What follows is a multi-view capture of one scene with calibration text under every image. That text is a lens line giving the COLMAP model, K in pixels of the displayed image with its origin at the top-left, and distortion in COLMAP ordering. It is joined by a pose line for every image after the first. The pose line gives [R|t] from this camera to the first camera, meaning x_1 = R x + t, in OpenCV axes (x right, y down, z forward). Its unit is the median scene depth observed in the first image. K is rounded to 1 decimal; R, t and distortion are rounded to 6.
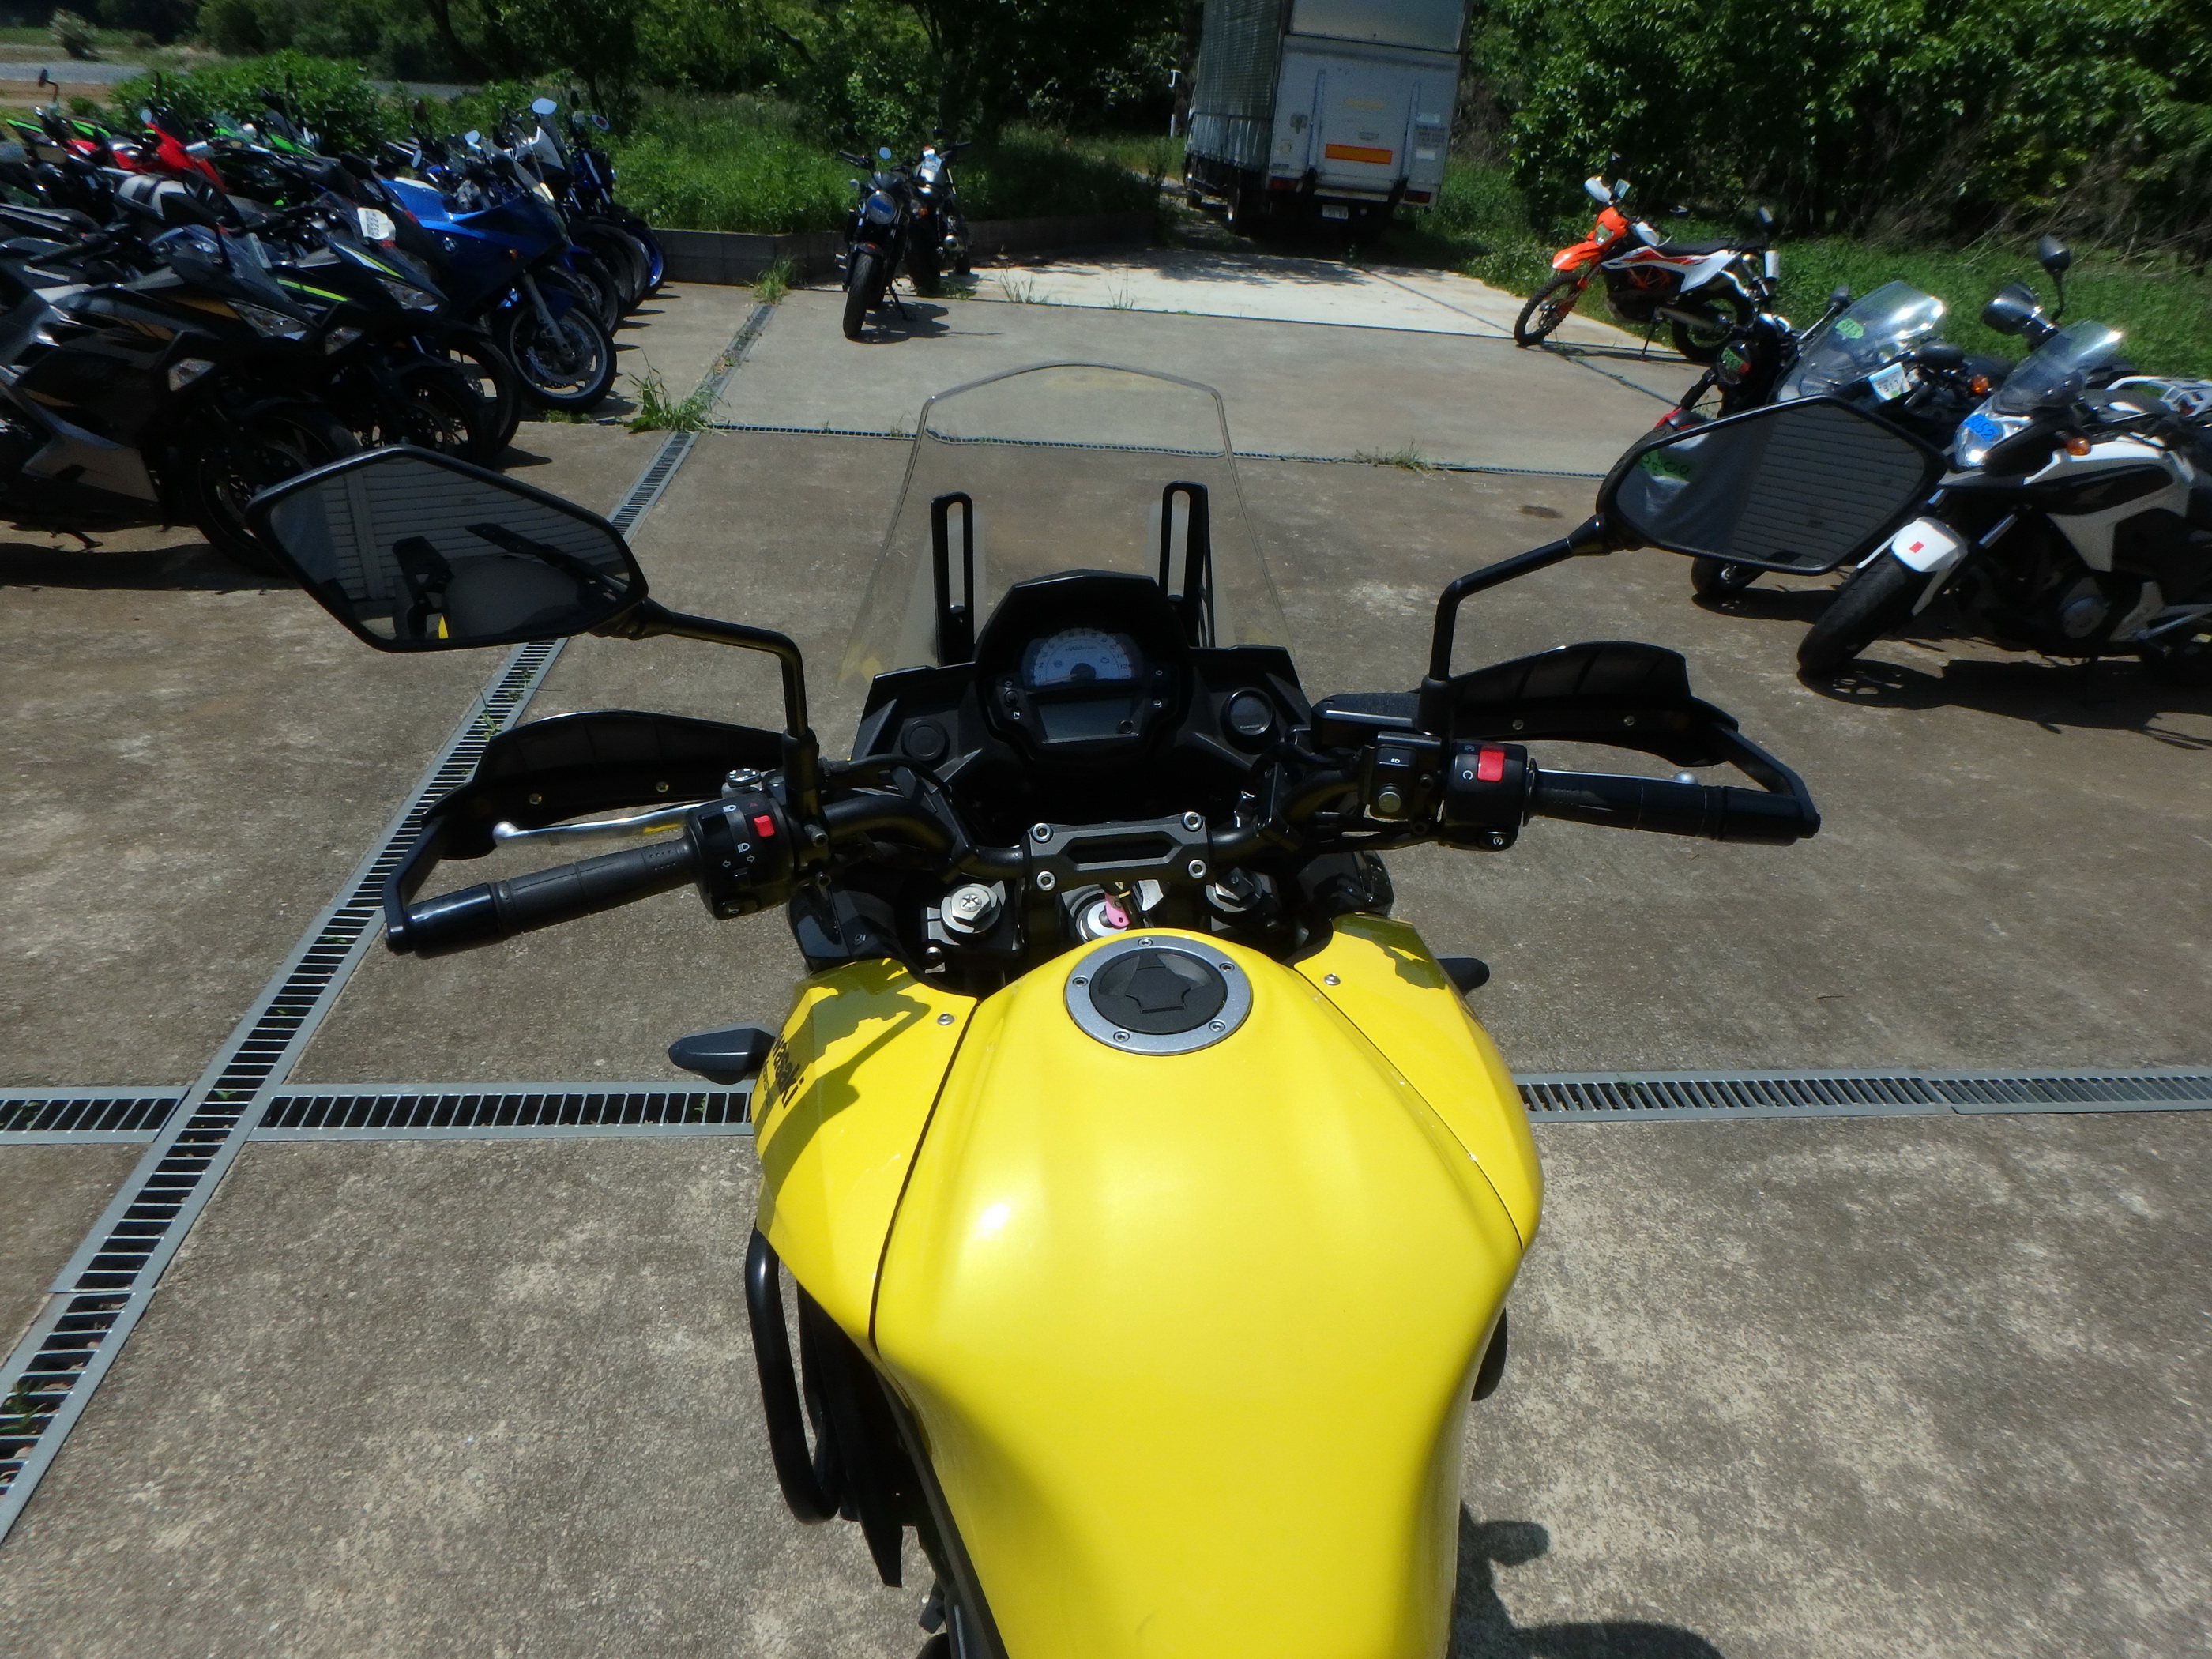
lens RADIAL K [[1372.6, 0, 1122.5], [0, 1372.6, 808.1], [0, 0, 1]] dist [-0.048611, 0.011247]
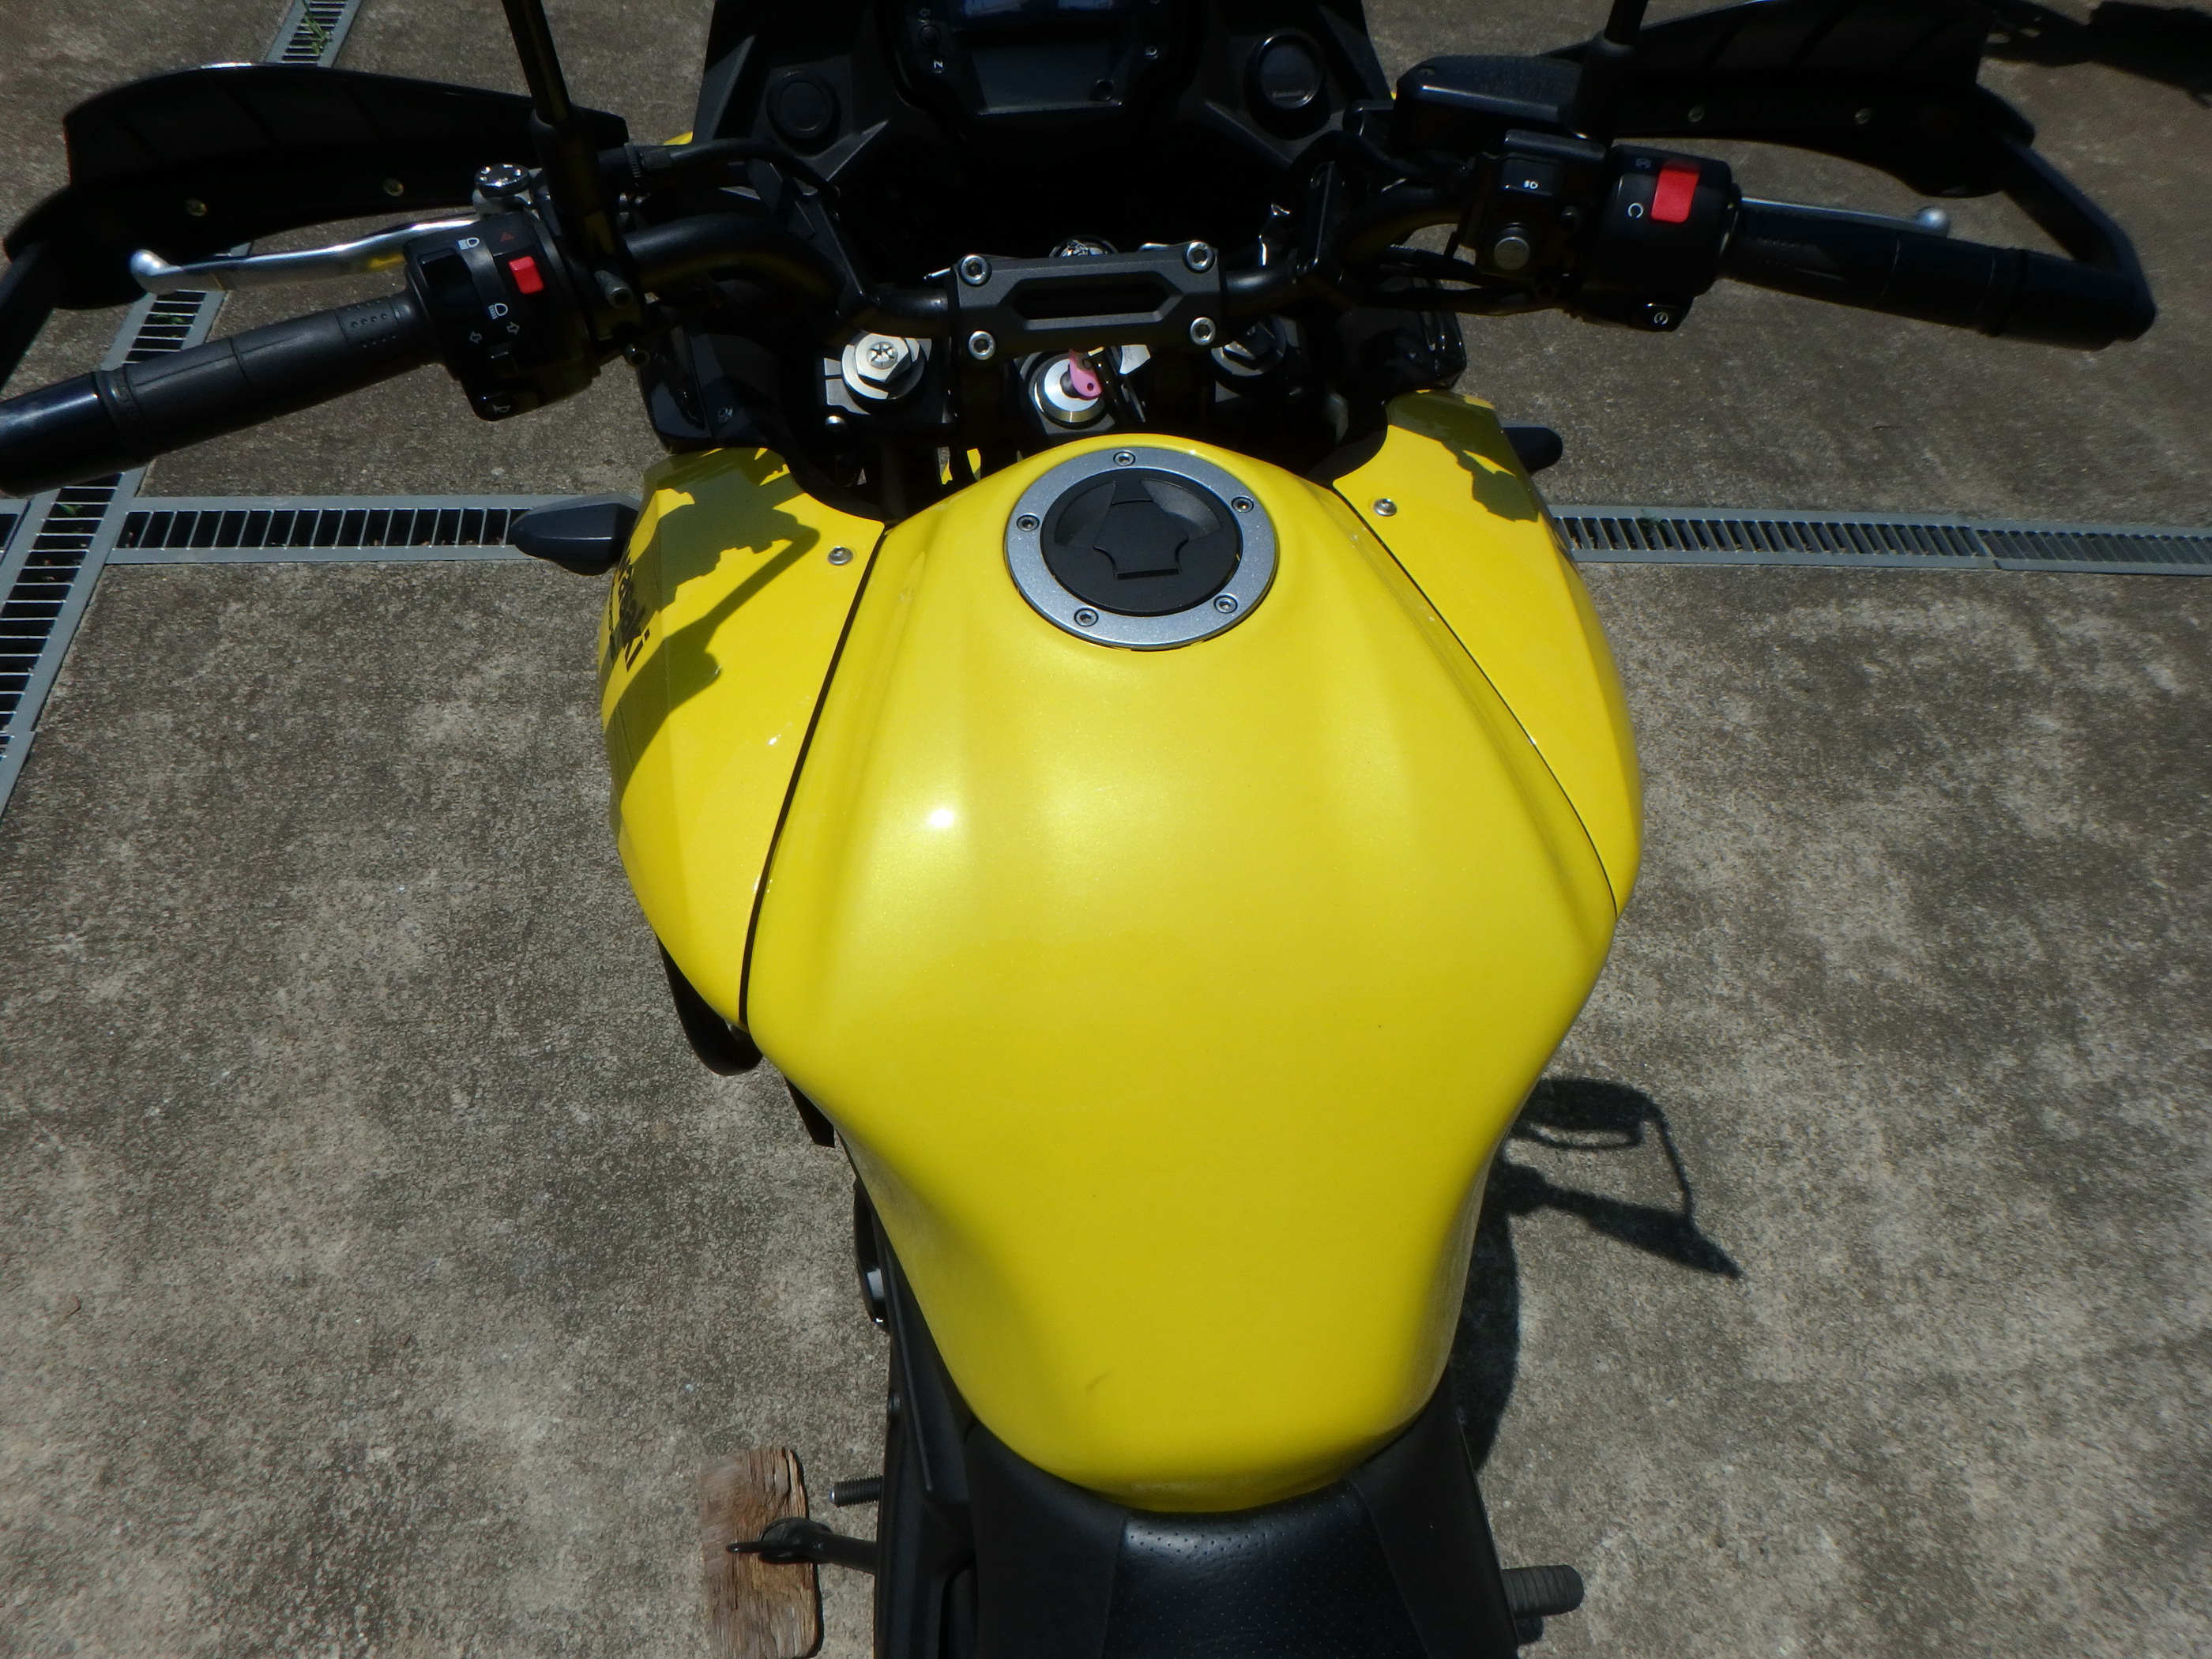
lens RADIAL K [[1372.6, 0, 1112.6], [0, 1372.6, 807.1], [0, 0, 1]] dist [-0.048611, 0.011247]
pose [[0.999530, 0.024386, 0.018574, 0.000815], [-0.030091, 0.896136, 0.442757, -0.018839], [-0.005847, -0.443108, 0.896449, 0.123593]]
